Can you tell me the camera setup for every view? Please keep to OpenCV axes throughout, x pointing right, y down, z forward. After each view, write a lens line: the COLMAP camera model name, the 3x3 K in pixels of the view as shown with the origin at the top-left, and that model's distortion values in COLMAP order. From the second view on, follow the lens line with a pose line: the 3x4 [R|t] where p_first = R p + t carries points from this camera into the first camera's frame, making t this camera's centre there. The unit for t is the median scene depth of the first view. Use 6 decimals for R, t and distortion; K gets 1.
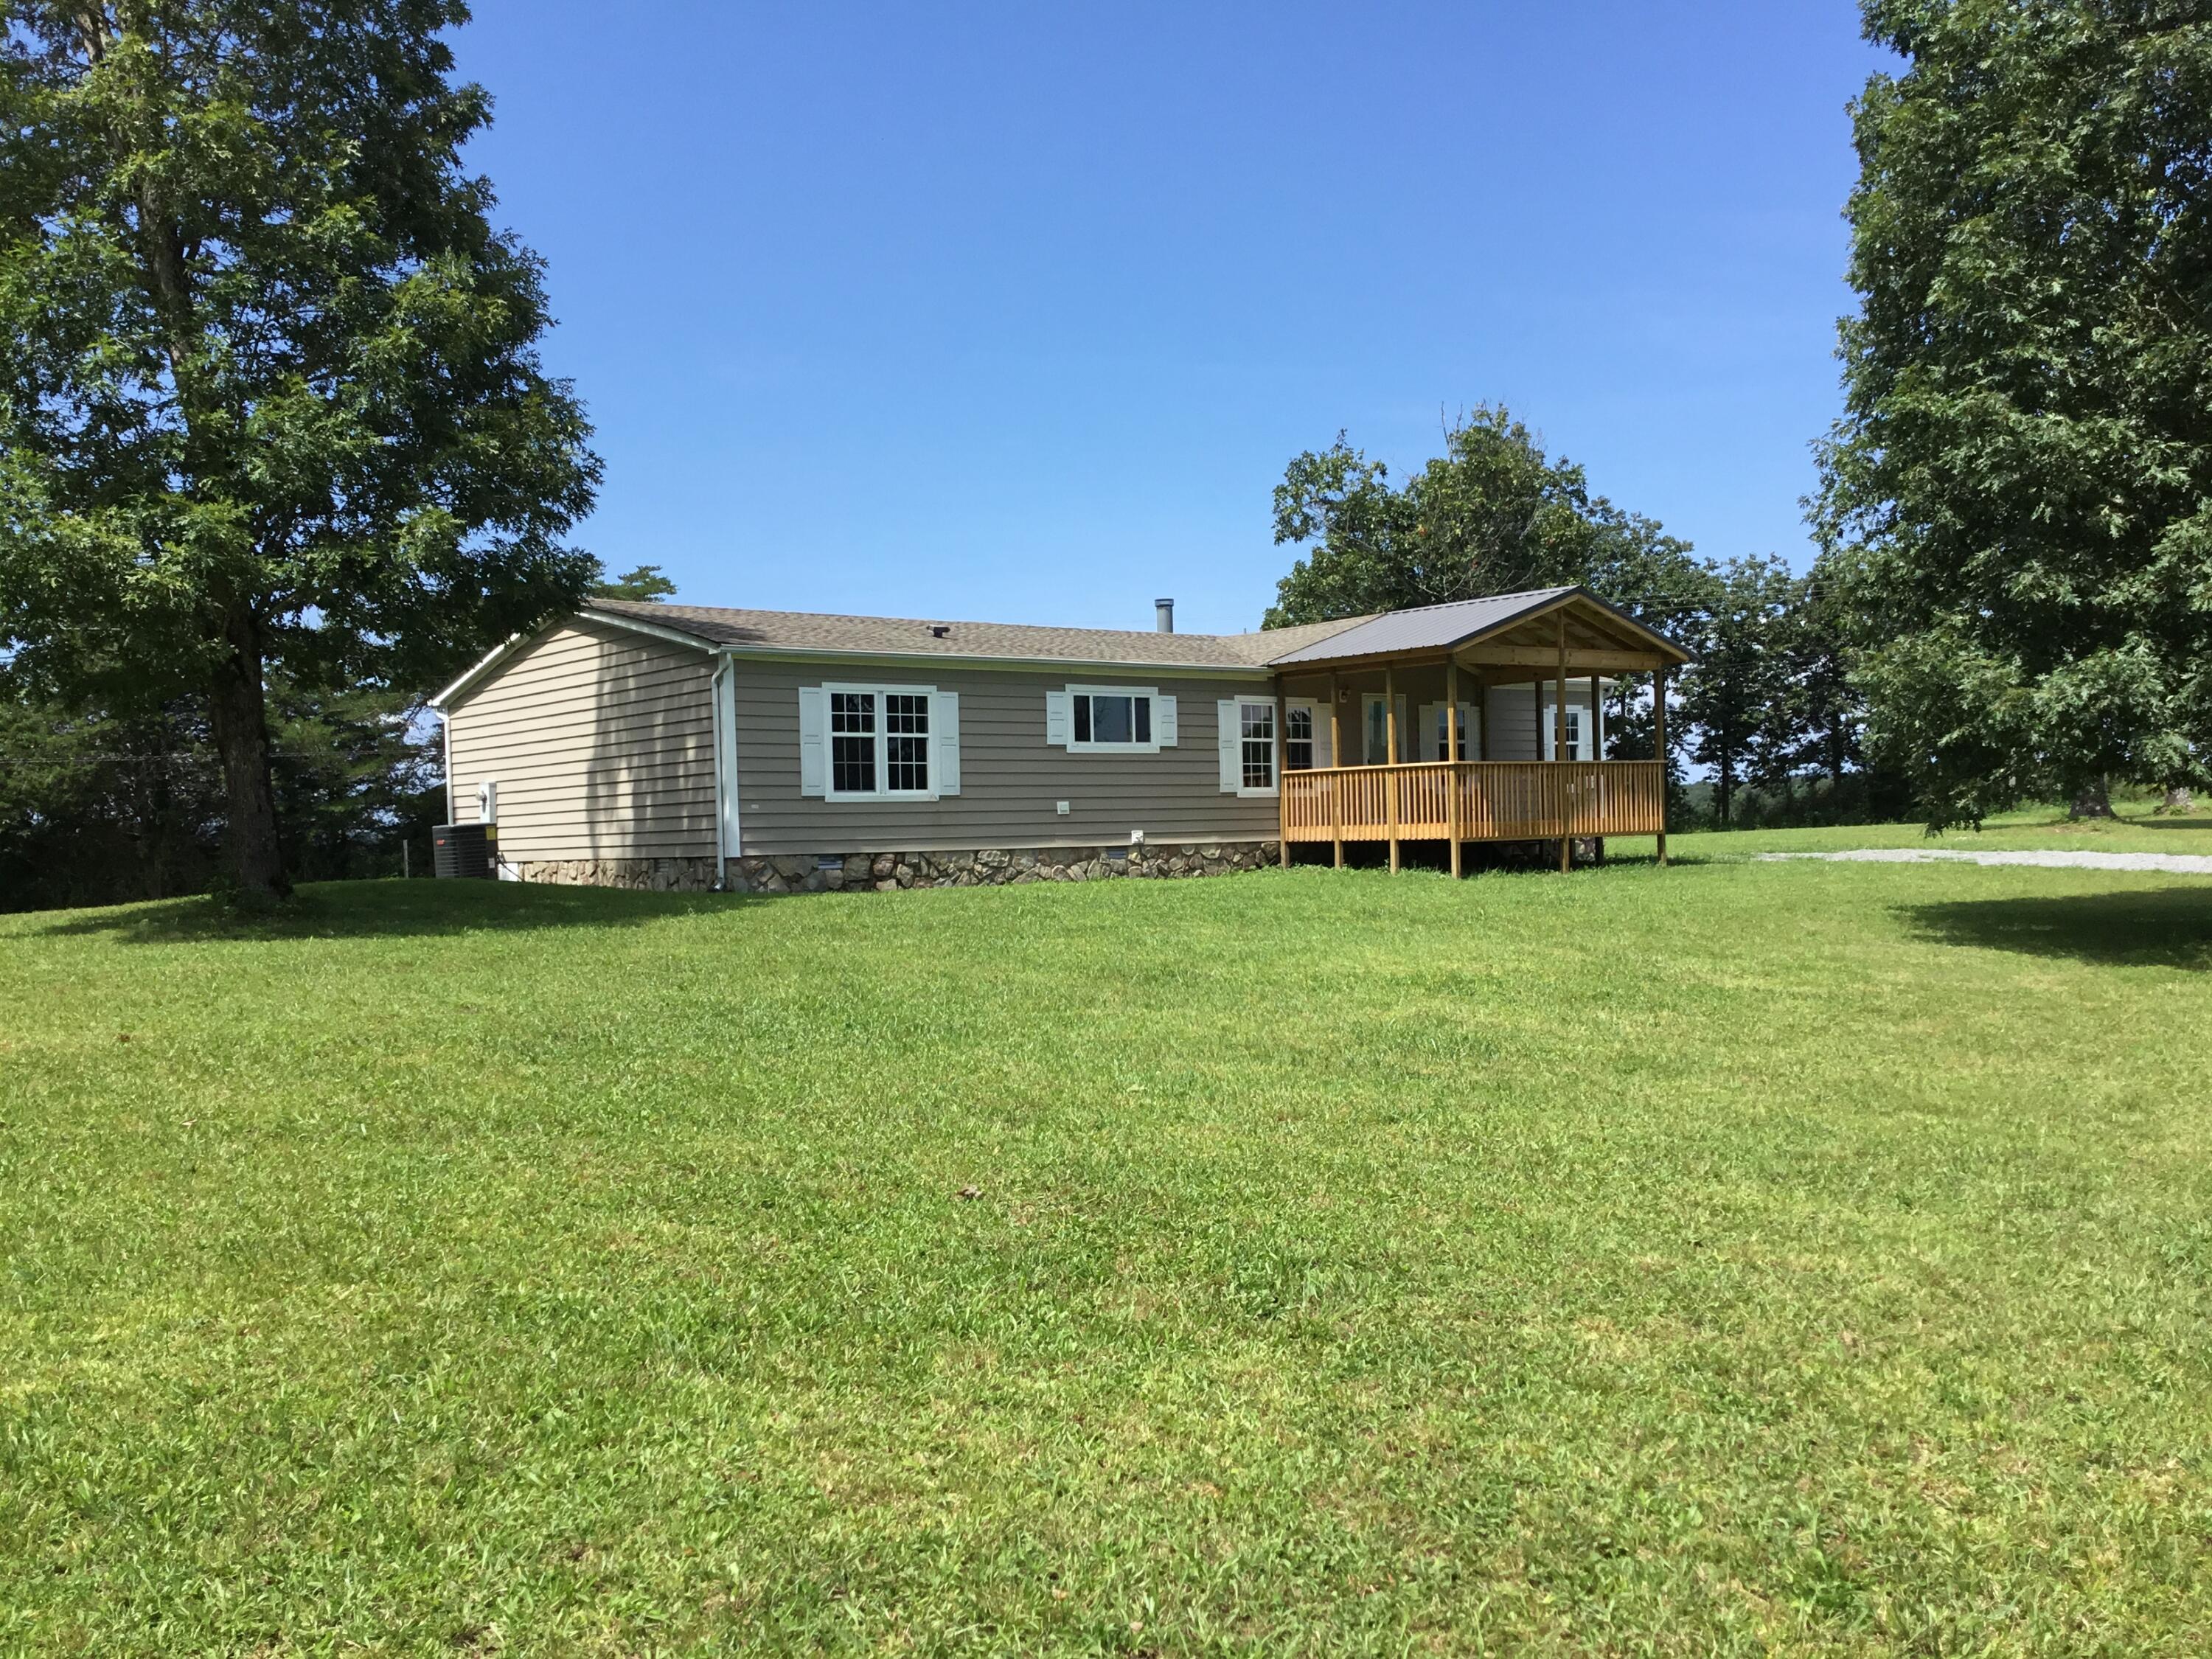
lens RADIAL K [[1987.1, 0, 1140.4], [0, 1987.1, 840.3], [0, 0, 1]] dist [0.128851, -0.210986]
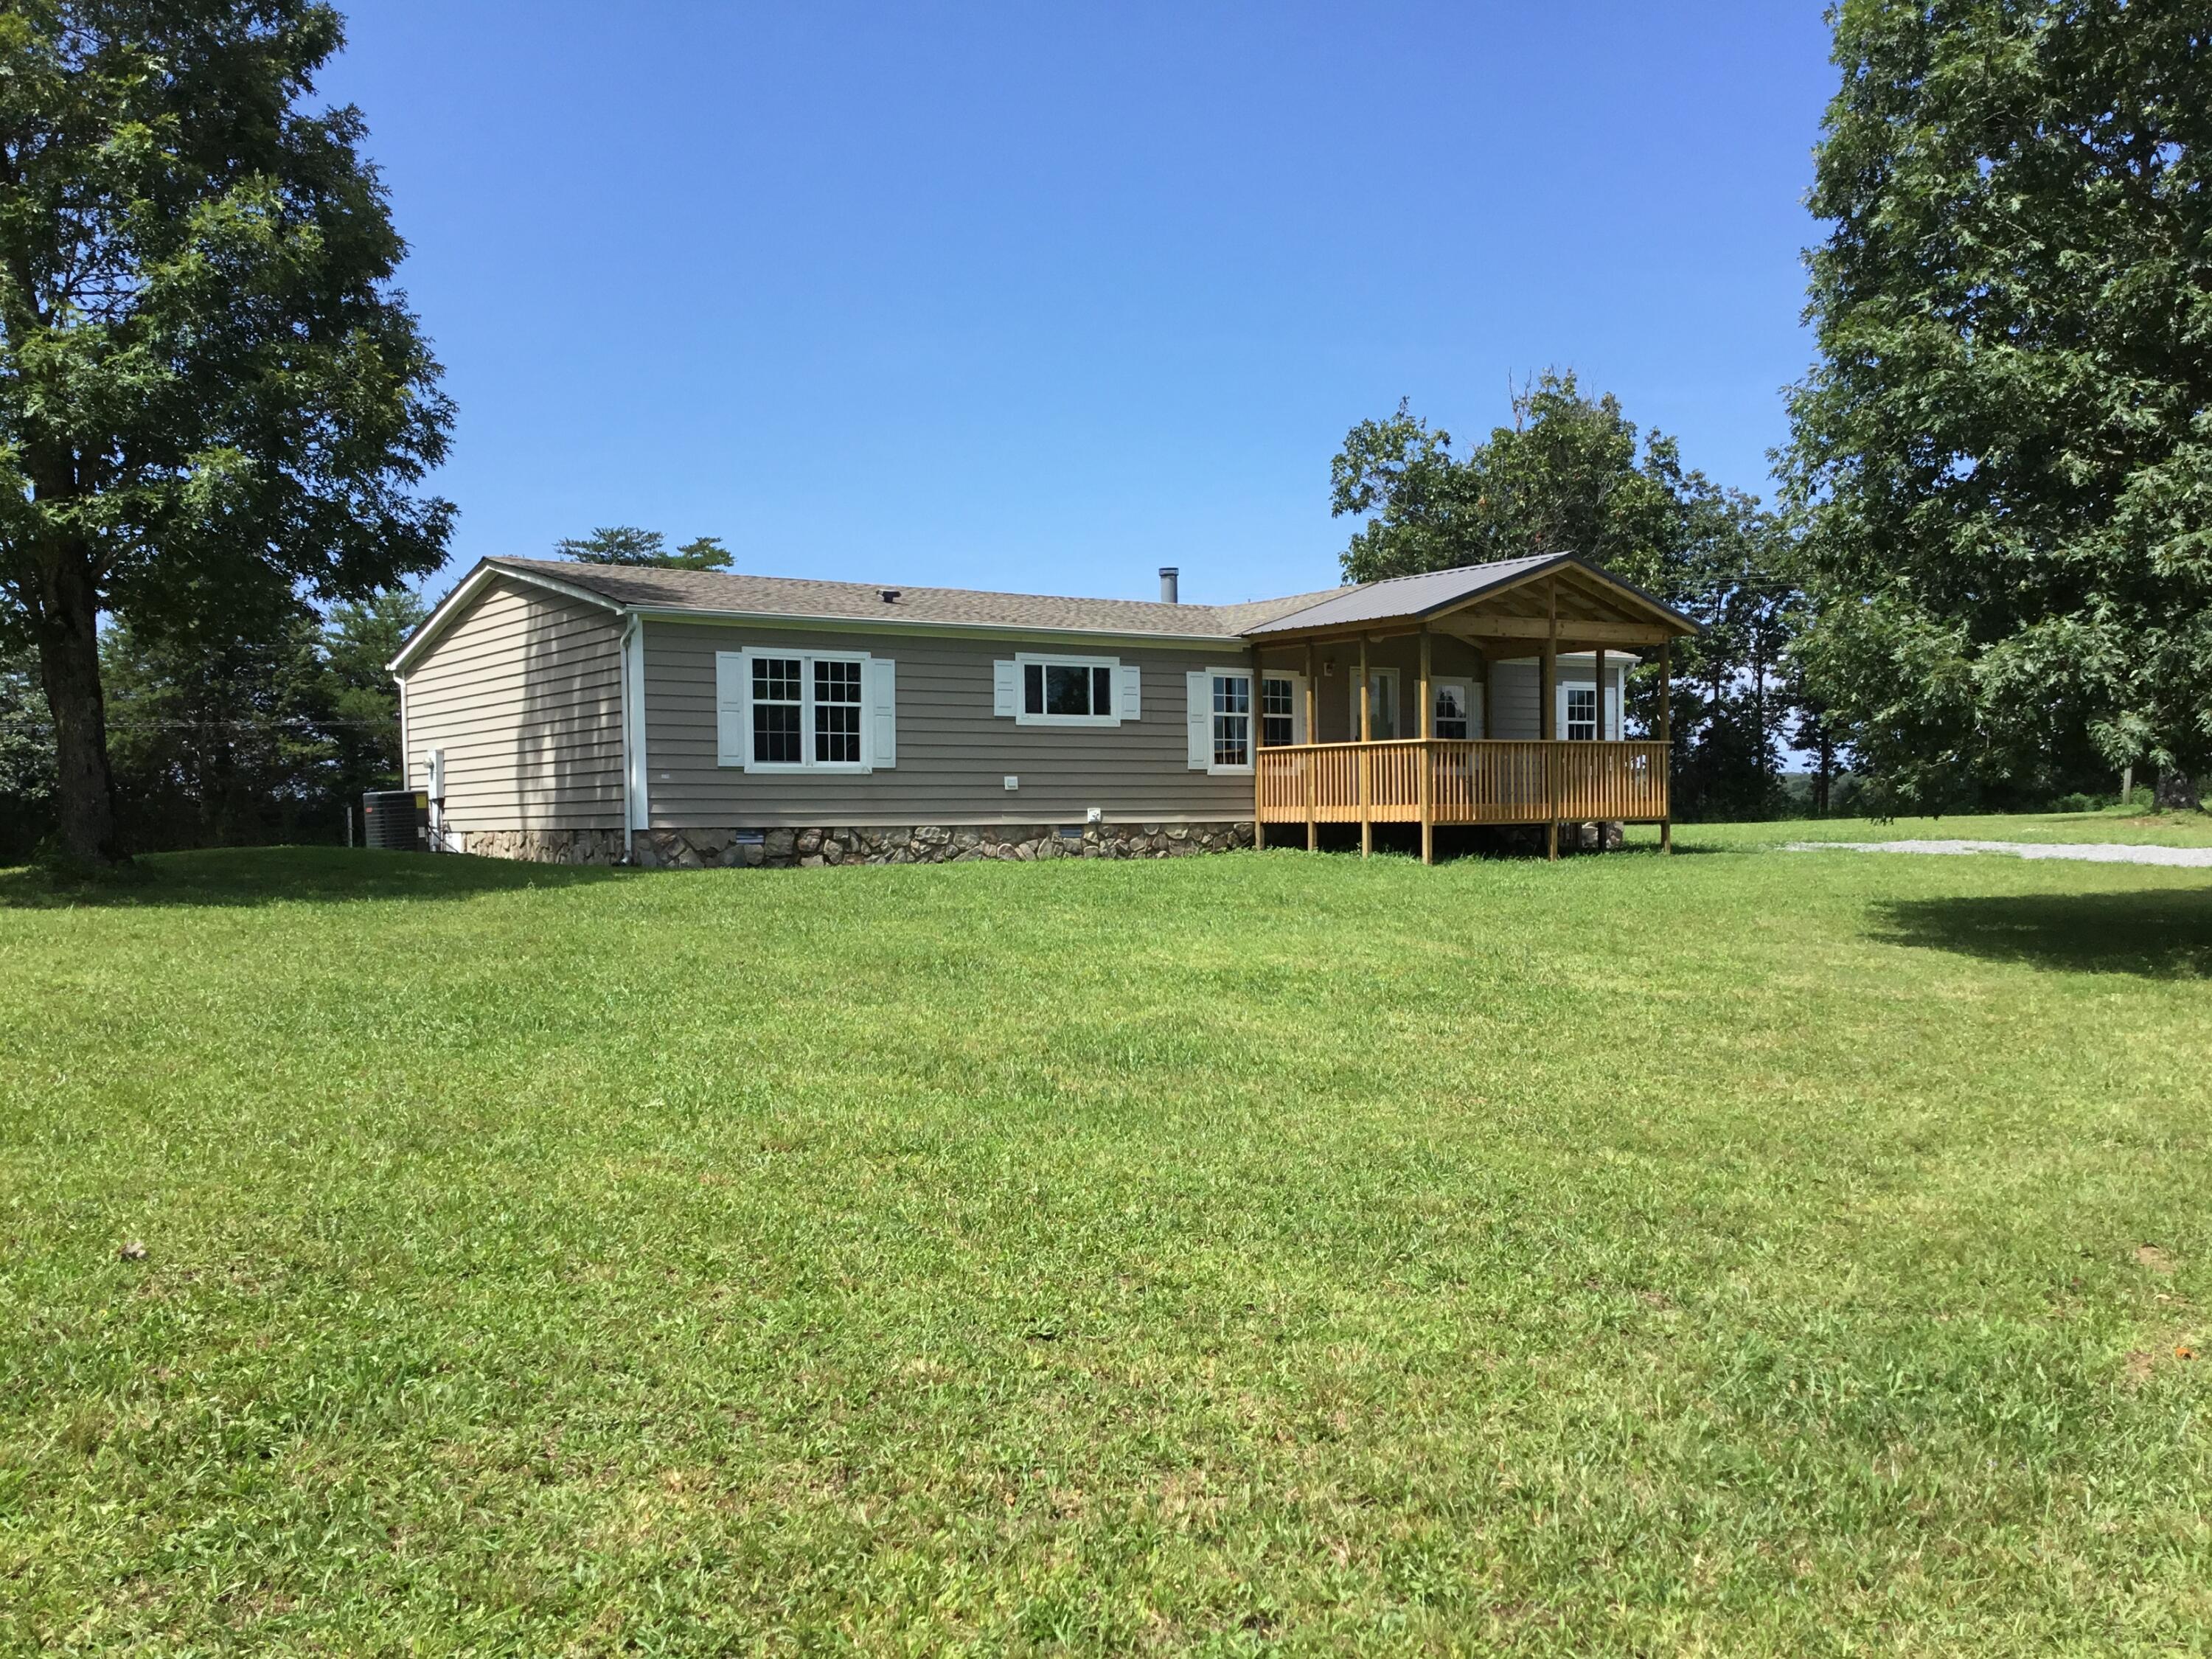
lens RADIAL K [[1987.1, 0, 1140.4], [0, 1987.1, 840.3], [0, 0, 1]] dist [0.128851, -0.210986]
pose [[0.997731, 0.014895, -0.065665, 0.084841], [-0.014288, 0.999851, 0.009716, 0.000871], [0.065800, -0.008756, 0.997794, 0.057513]]
